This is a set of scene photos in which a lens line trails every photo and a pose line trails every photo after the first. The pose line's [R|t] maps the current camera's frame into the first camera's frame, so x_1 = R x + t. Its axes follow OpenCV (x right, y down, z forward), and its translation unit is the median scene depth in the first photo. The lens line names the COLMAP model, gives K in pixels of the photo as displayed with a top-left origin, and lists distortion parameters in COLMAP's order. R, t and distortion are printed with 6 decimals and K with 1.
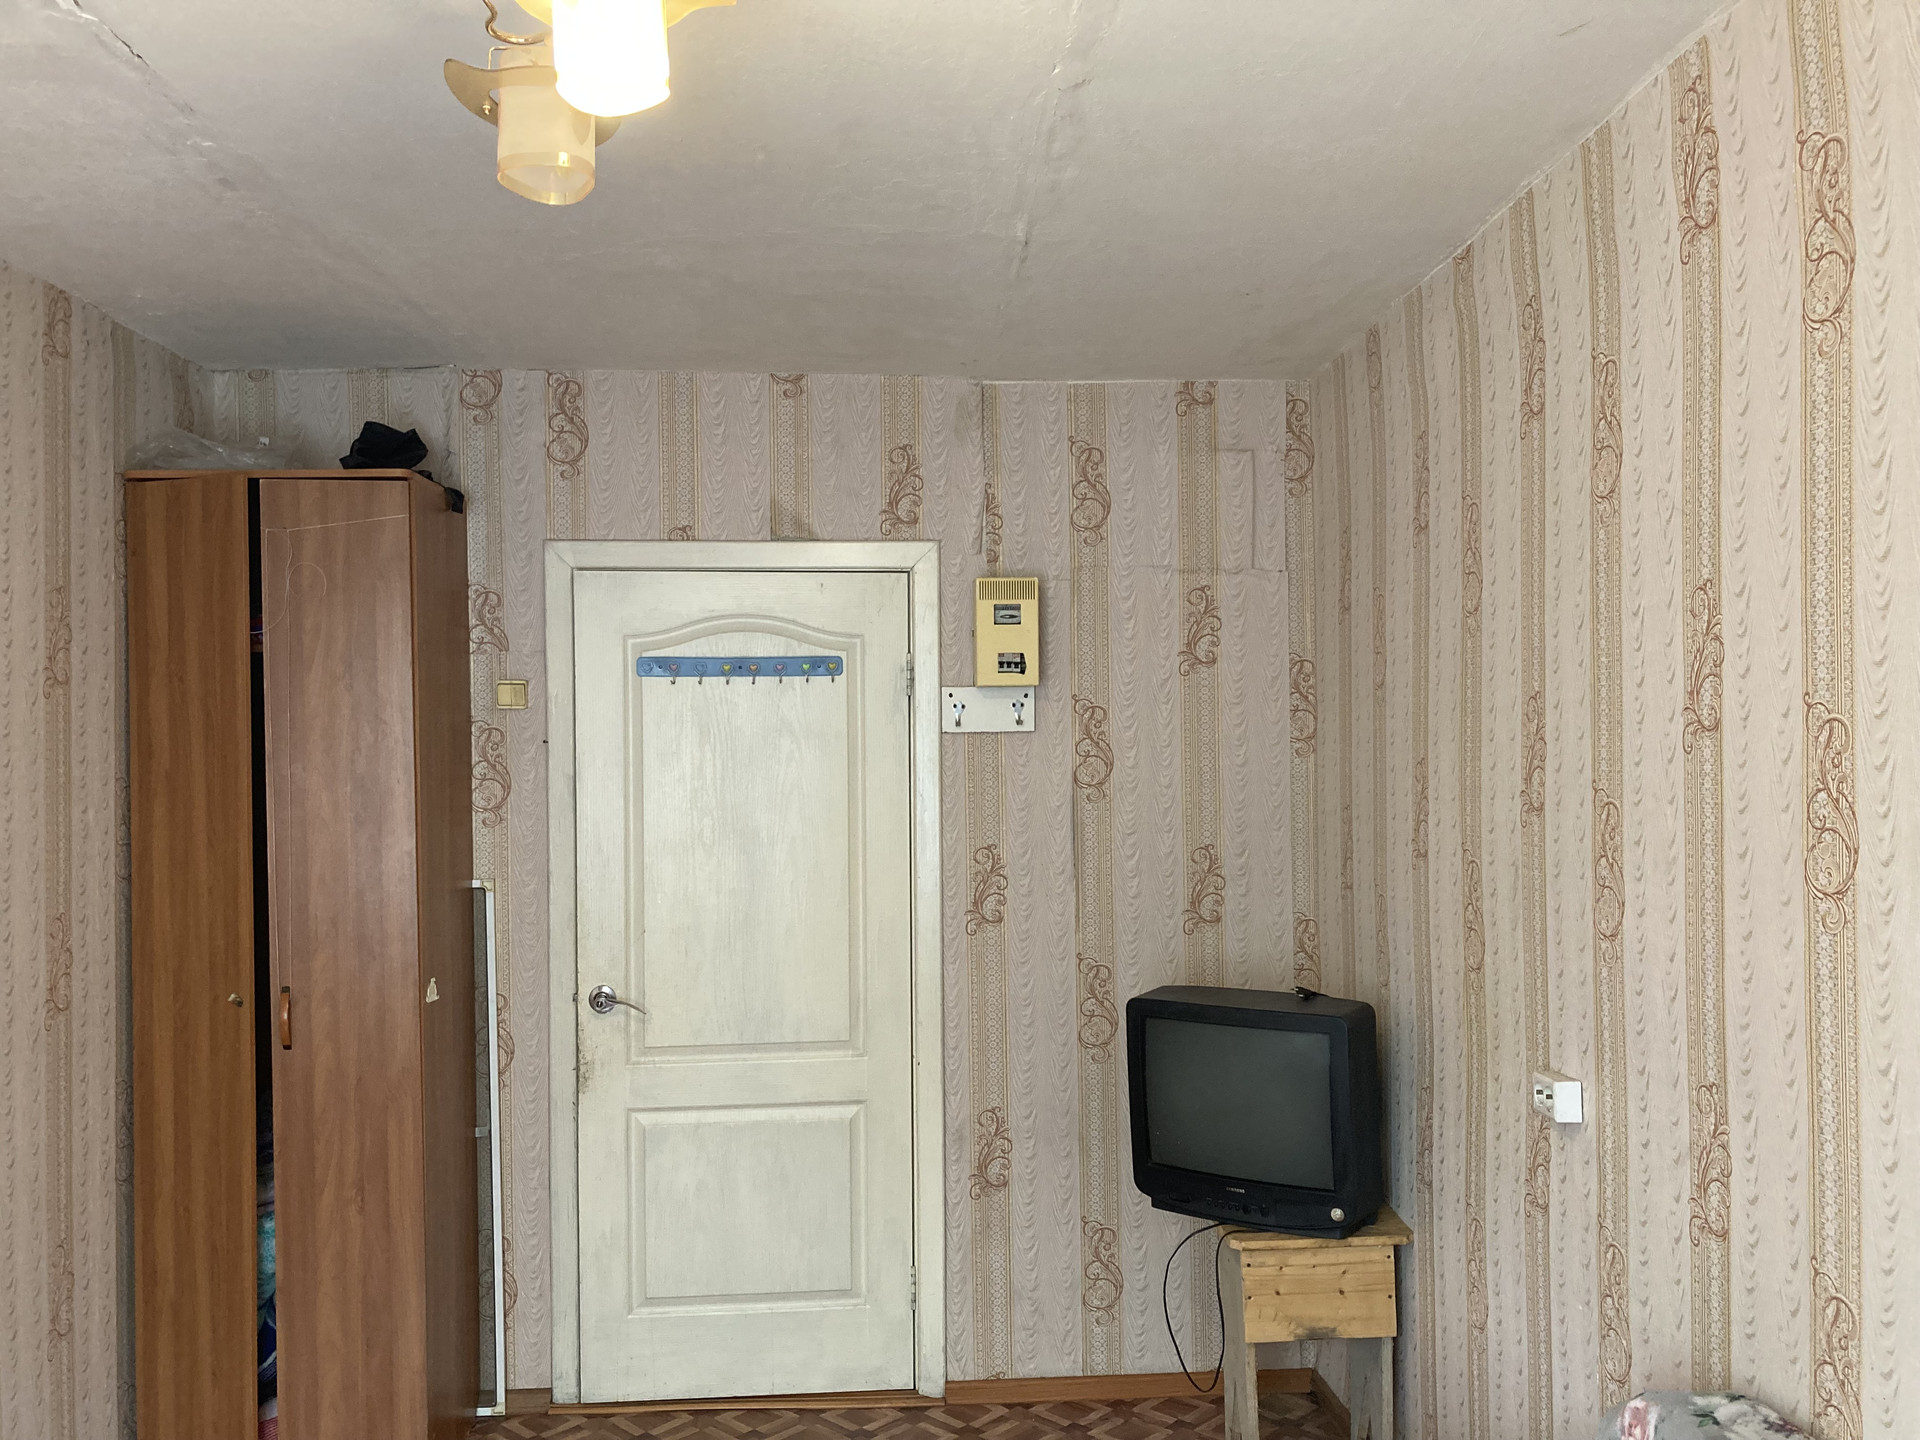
lens RADIAL K [[1627.6, 0, 960.0], [0, 1627.6, 720.0], [0, 0, 1]] dist [-0.022220, -0.005691]
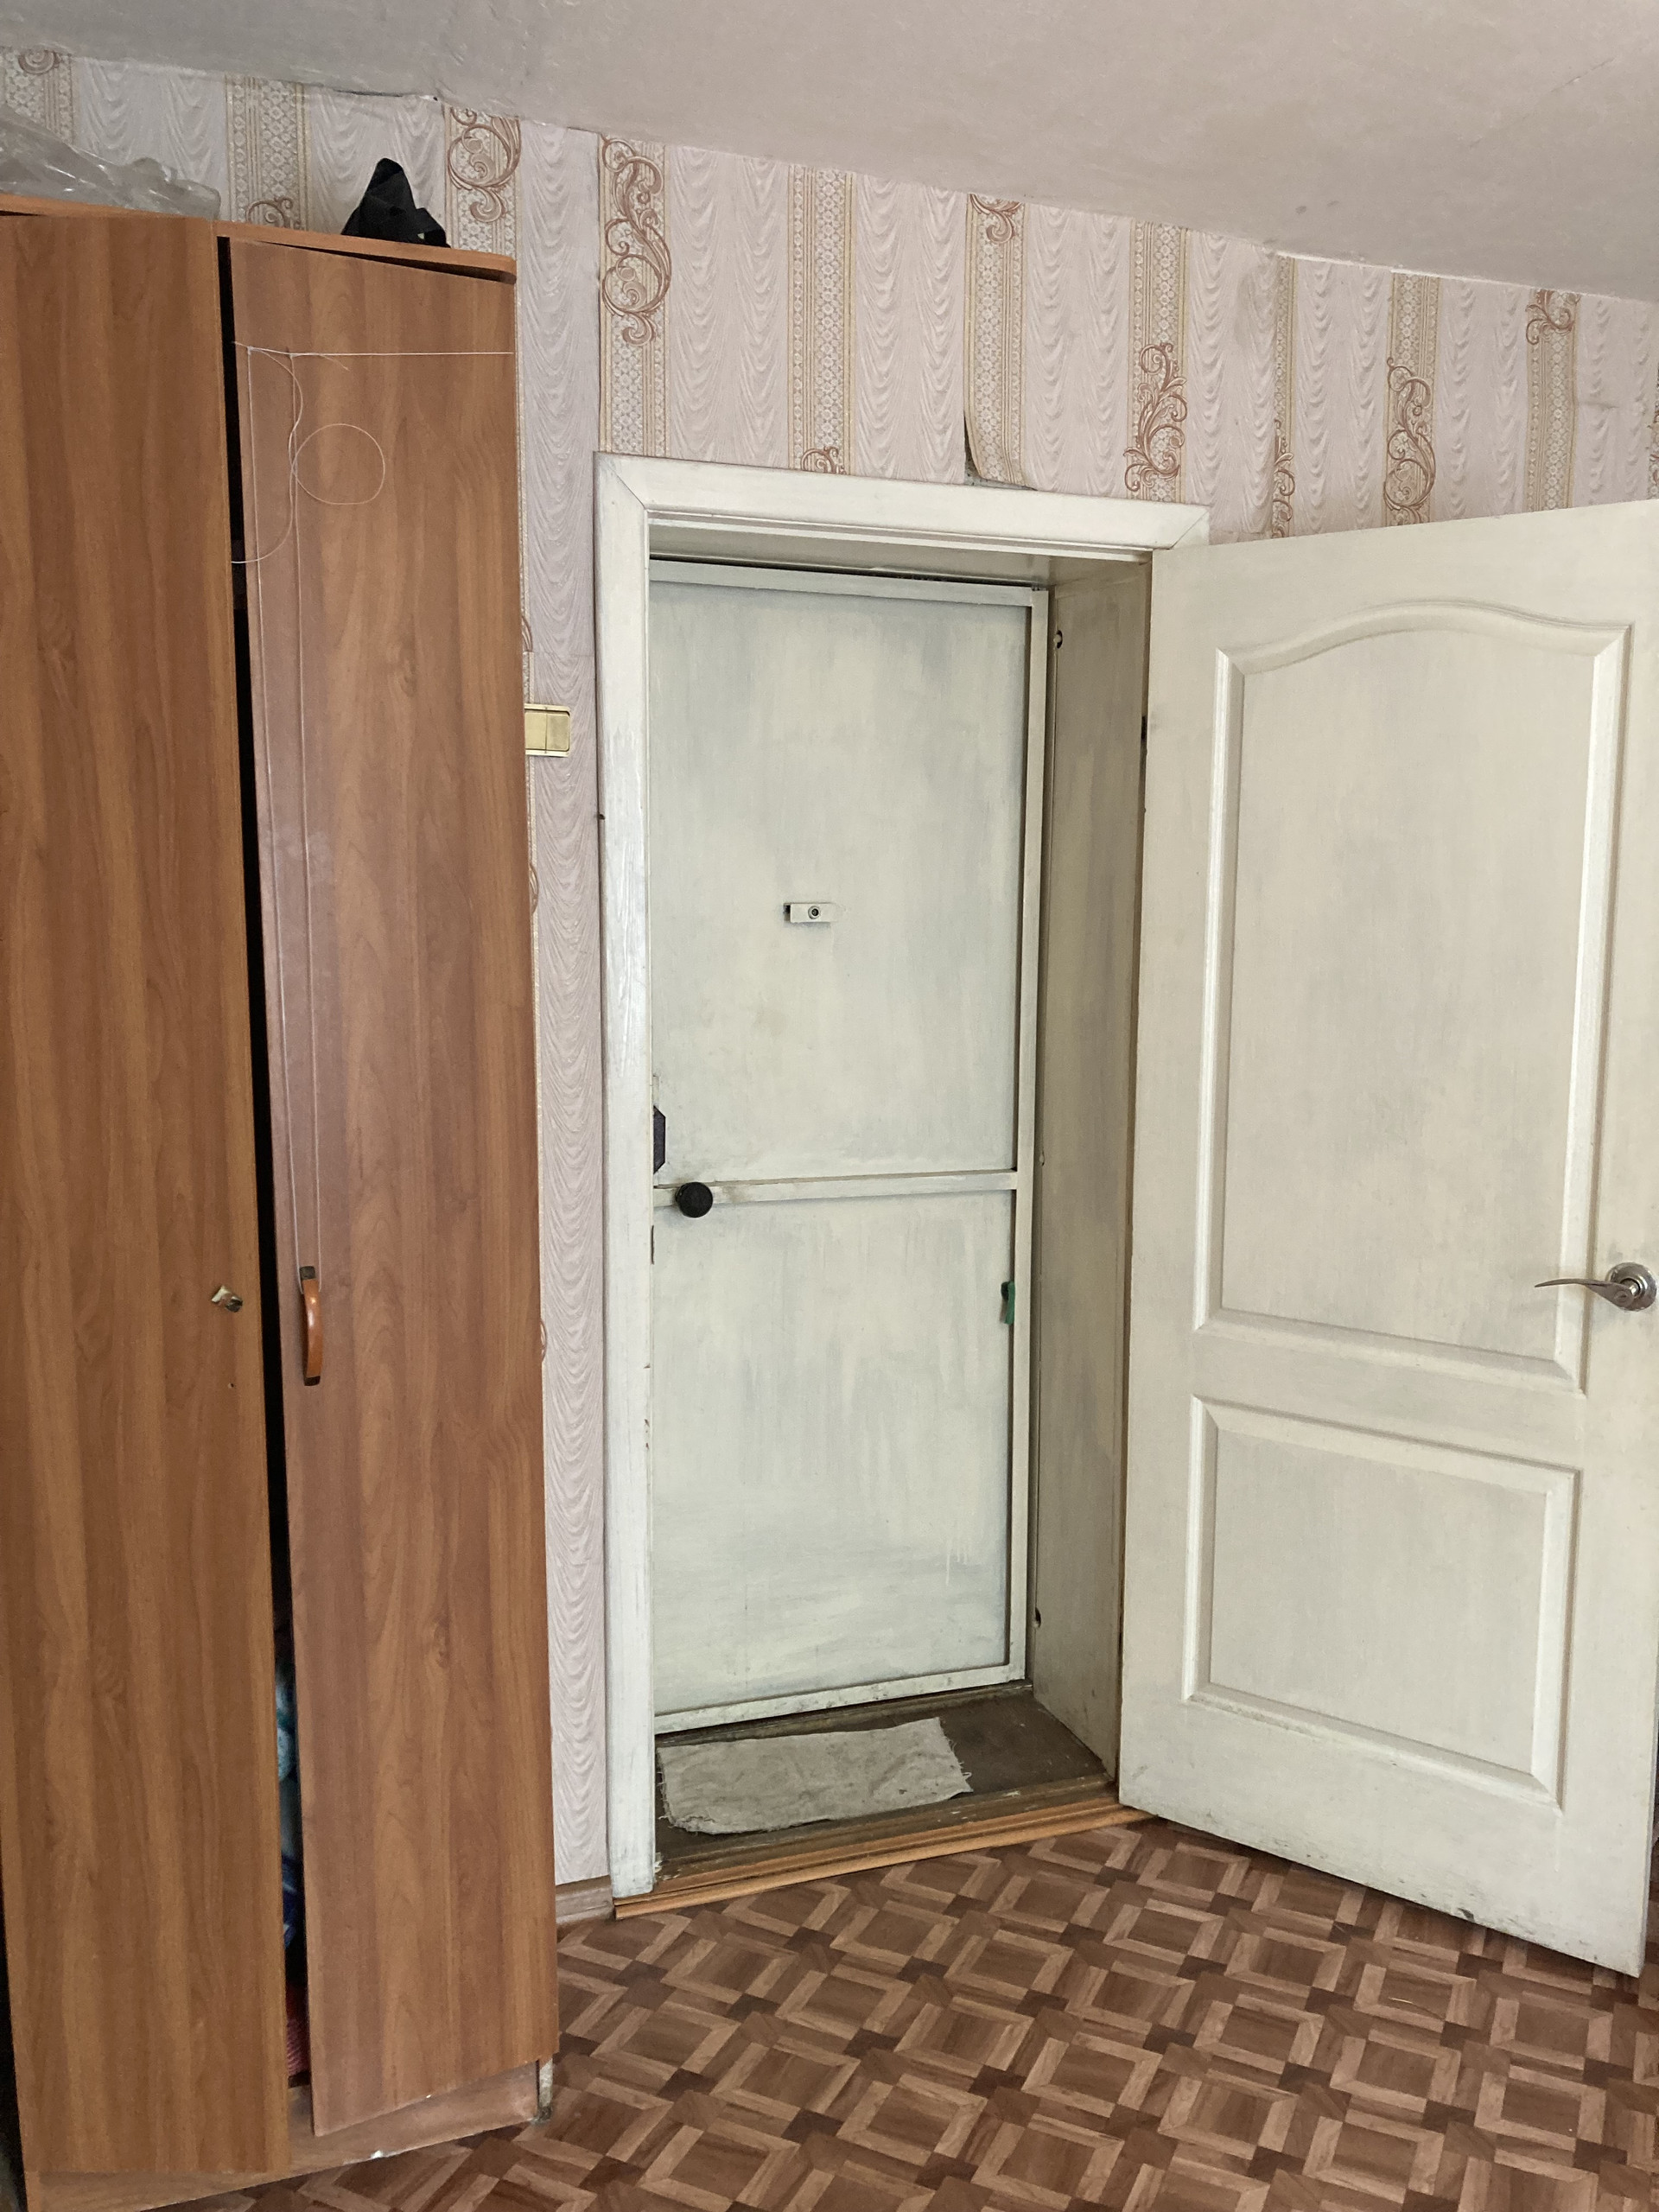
lens RADIAL K [[1875.2, 0, 829.5], [0, 1875.2, 1106.0], [0, 0, 1]] dist [-0.022220, -0.005691]
pose [[0.951173, -0.023807, 0.307739, -0.383300], [-0.016105, 0.991835, 0.126508, 0.030412], [-0.308238, -0.125287, 0.943023, 0.338783]]
